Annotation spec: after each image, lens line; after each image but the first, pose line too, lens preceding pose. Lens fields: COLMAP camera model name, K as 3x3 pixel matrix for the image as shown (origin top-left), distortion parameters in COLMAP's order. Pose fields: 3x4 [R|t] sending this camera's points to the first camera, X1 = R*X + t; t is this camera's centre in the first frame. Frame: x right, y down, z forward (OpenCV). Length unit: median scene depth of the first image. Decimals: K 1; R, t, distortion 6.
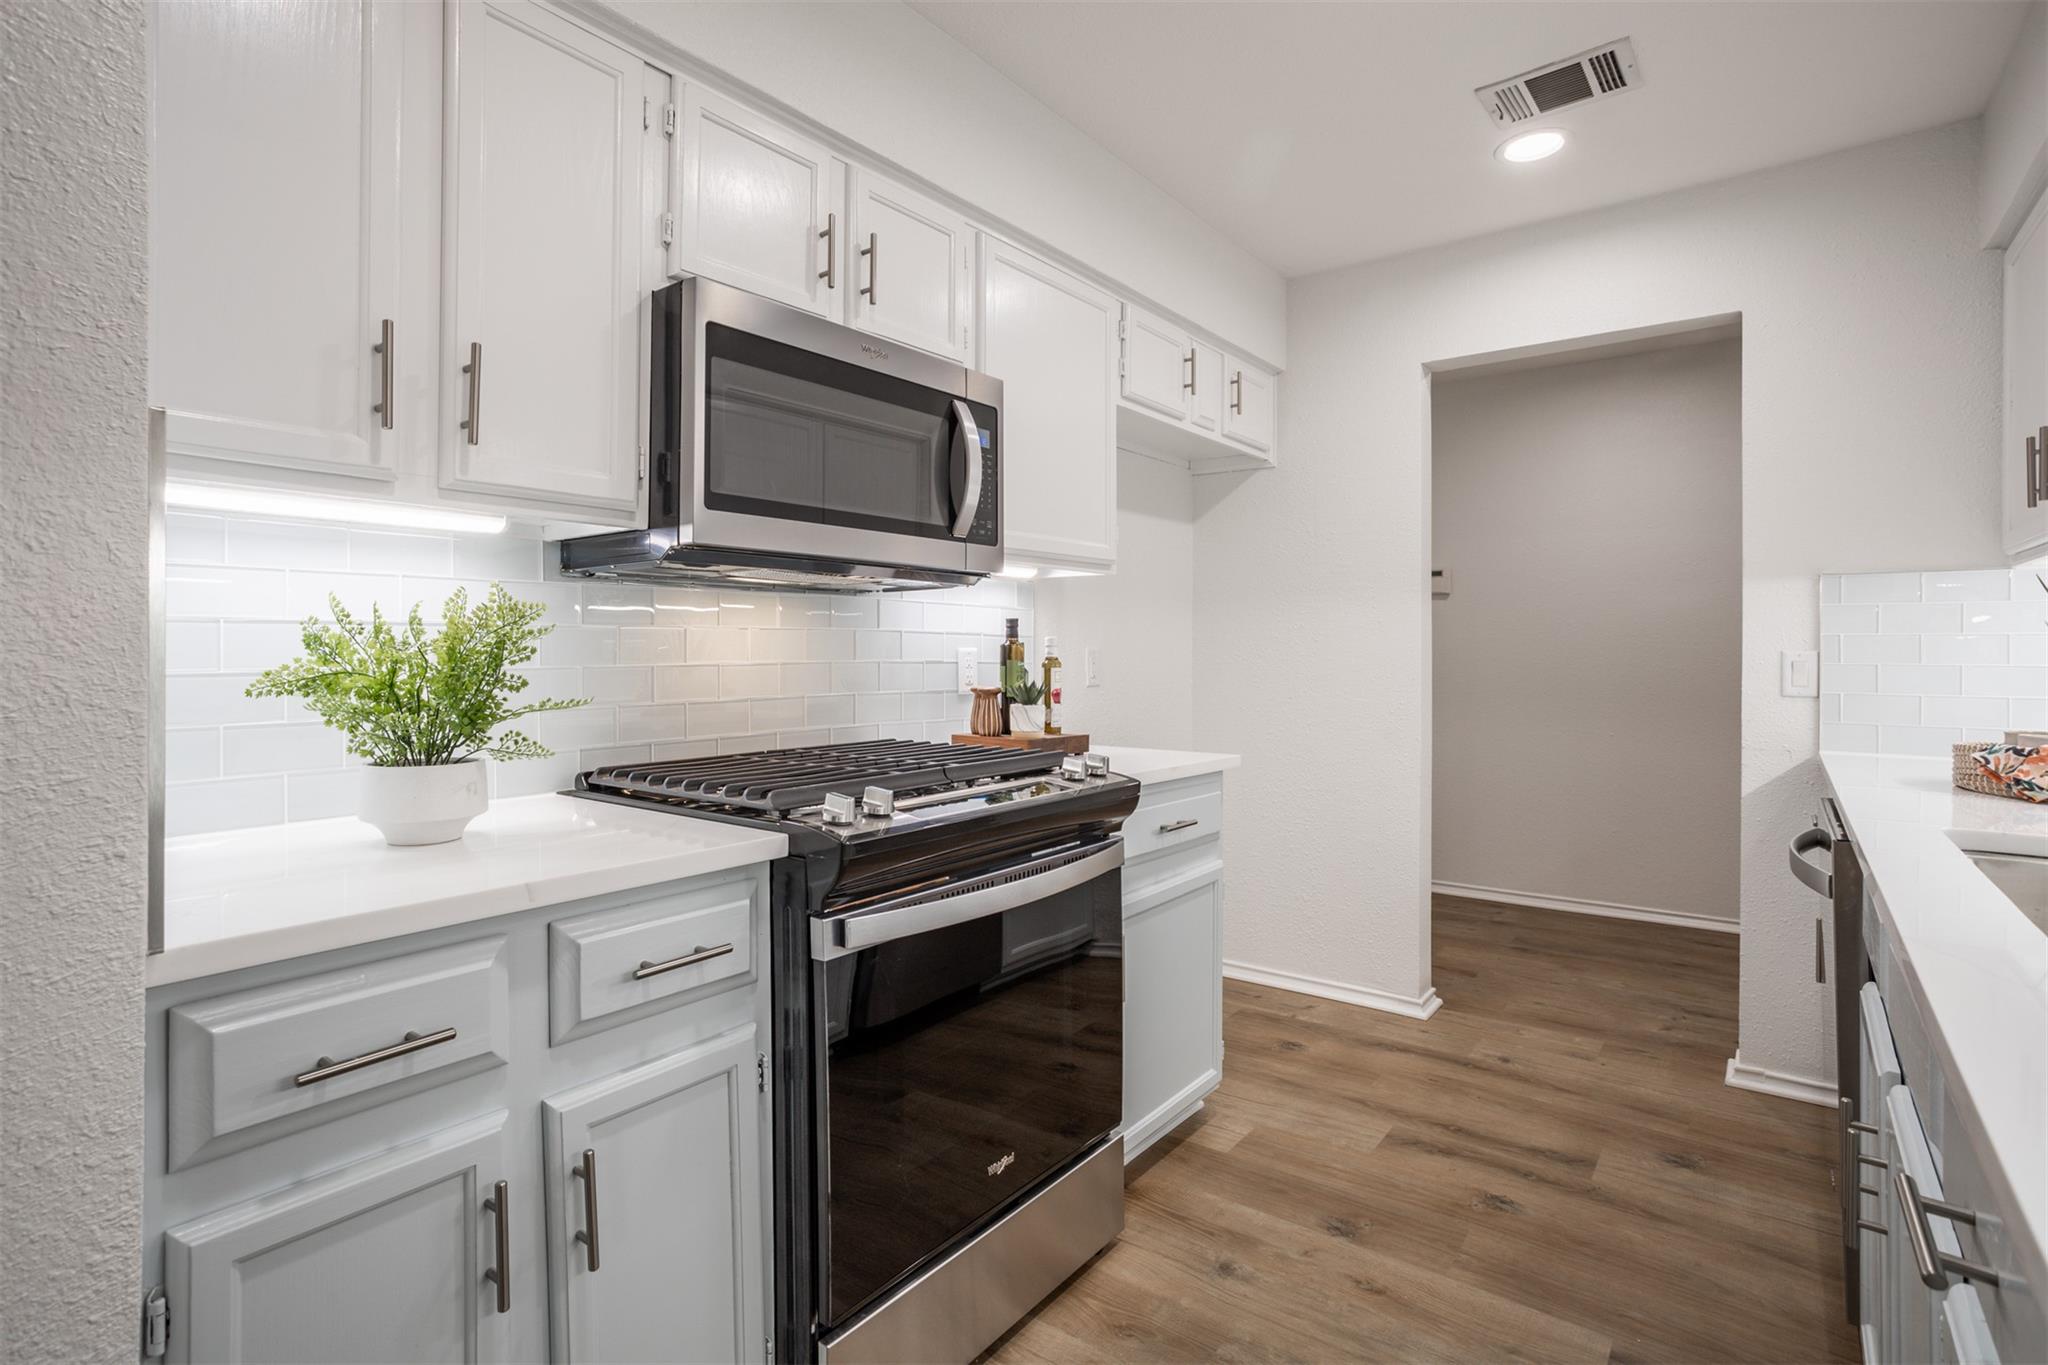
lens RADIAL K [[1020.0, 0, 1024.4], [0, 1020.0, 635.6], [0, 0, 1]] dist [-0.000913, 0.000019]
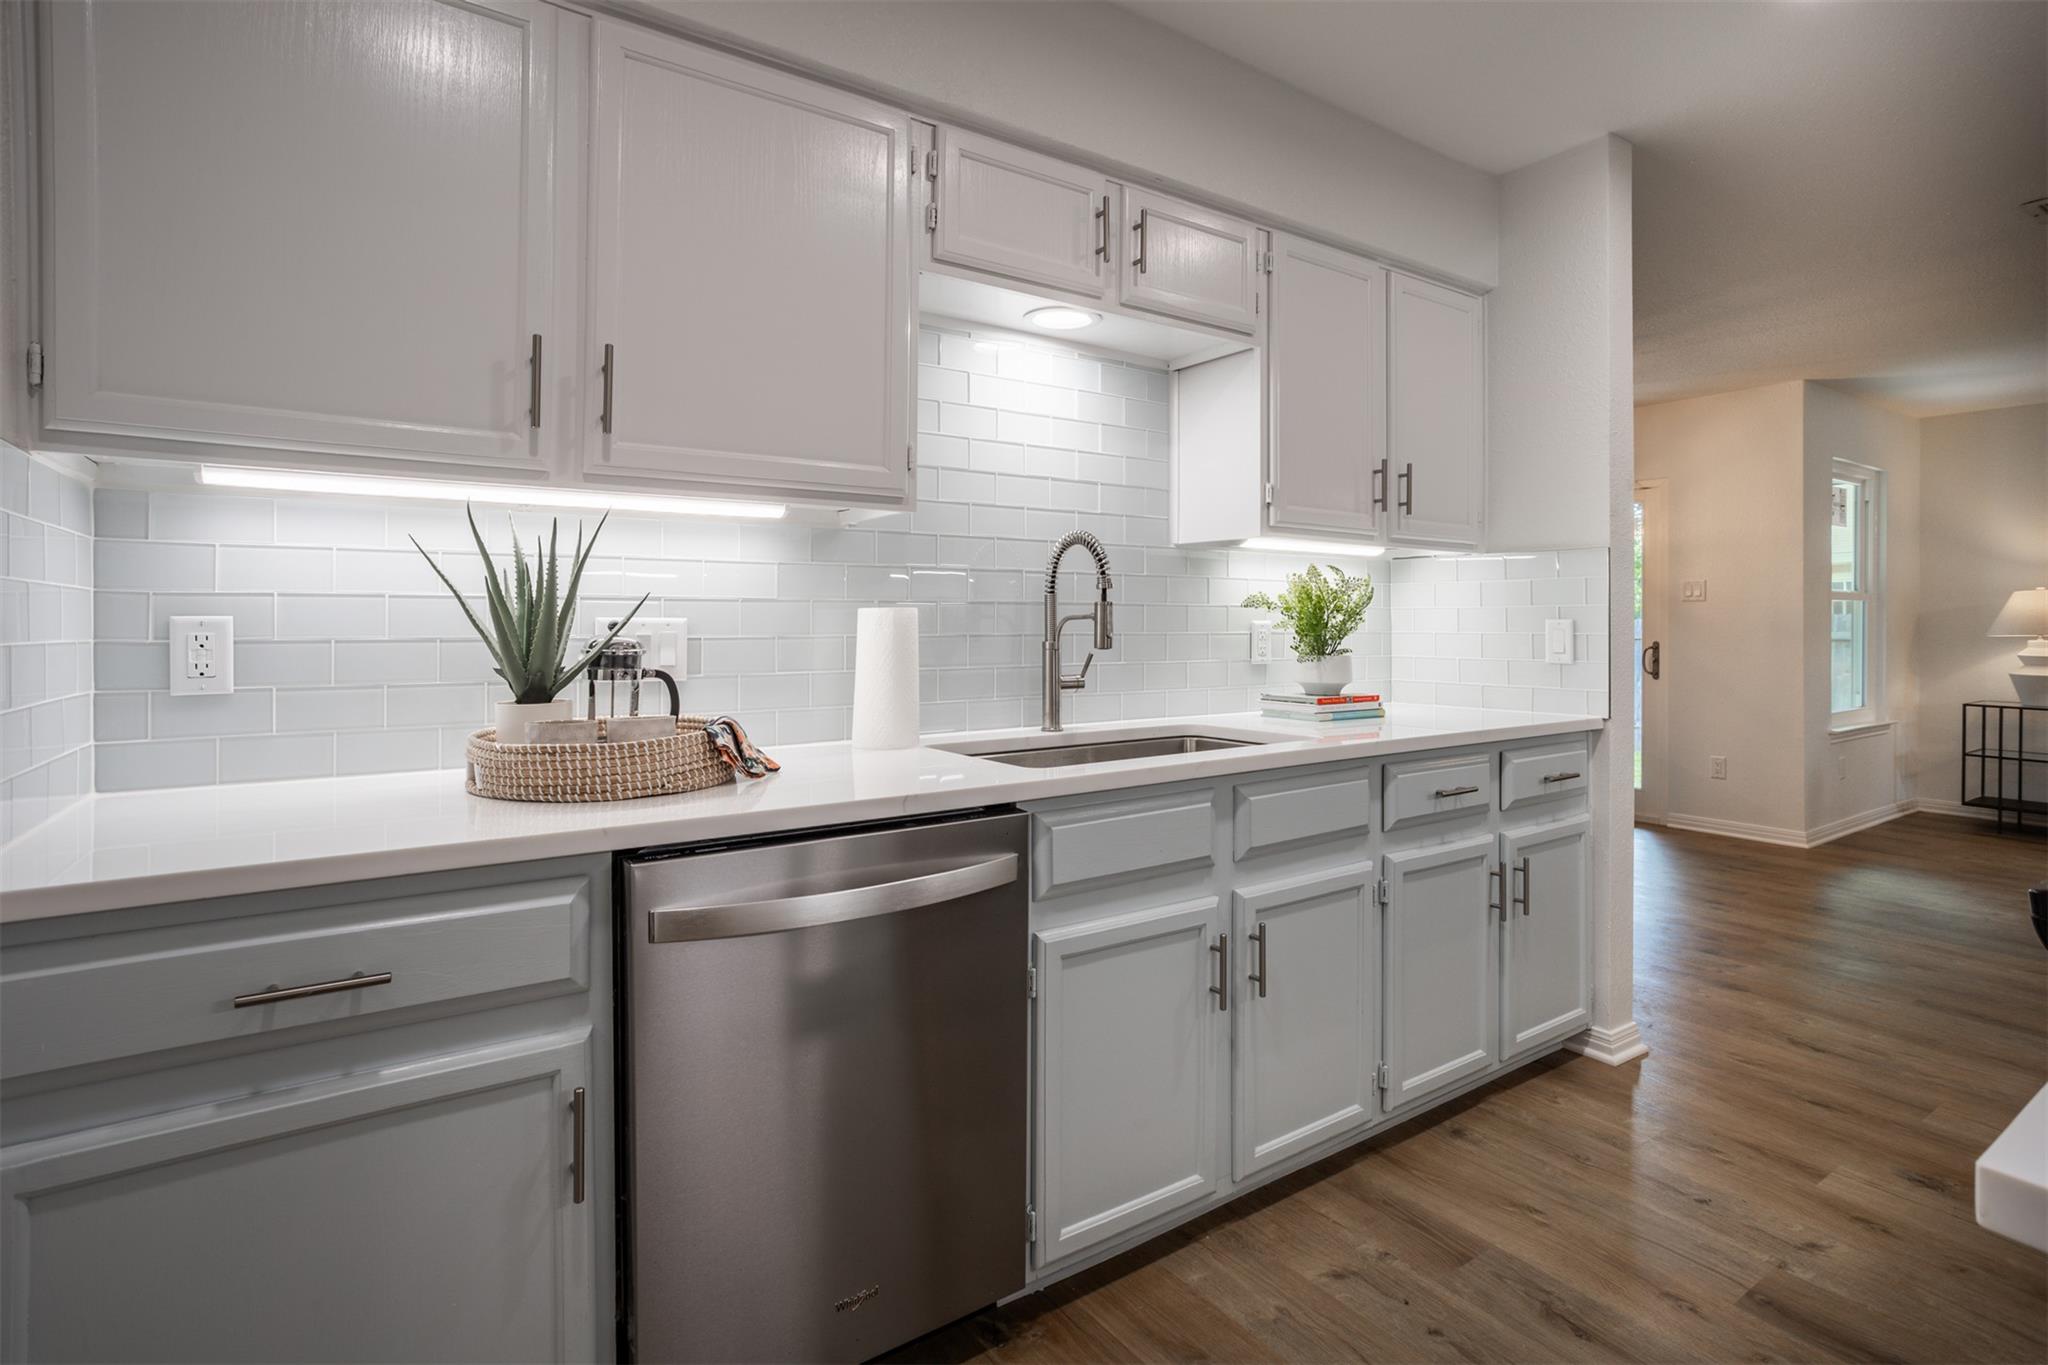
lens RADIAL K [[828.2, 0, 1022.0], [0, 828.2, 619.5], [0, 0, 1]] dist [-0.011843, -0.000050]
pose [[0.921531, 0.005218, -0.388269, 0.259375], [0.002381, 0.999815, 0.019089, 0.003663], [0.388297, -0.018515, 0.921348, 0.337179]]
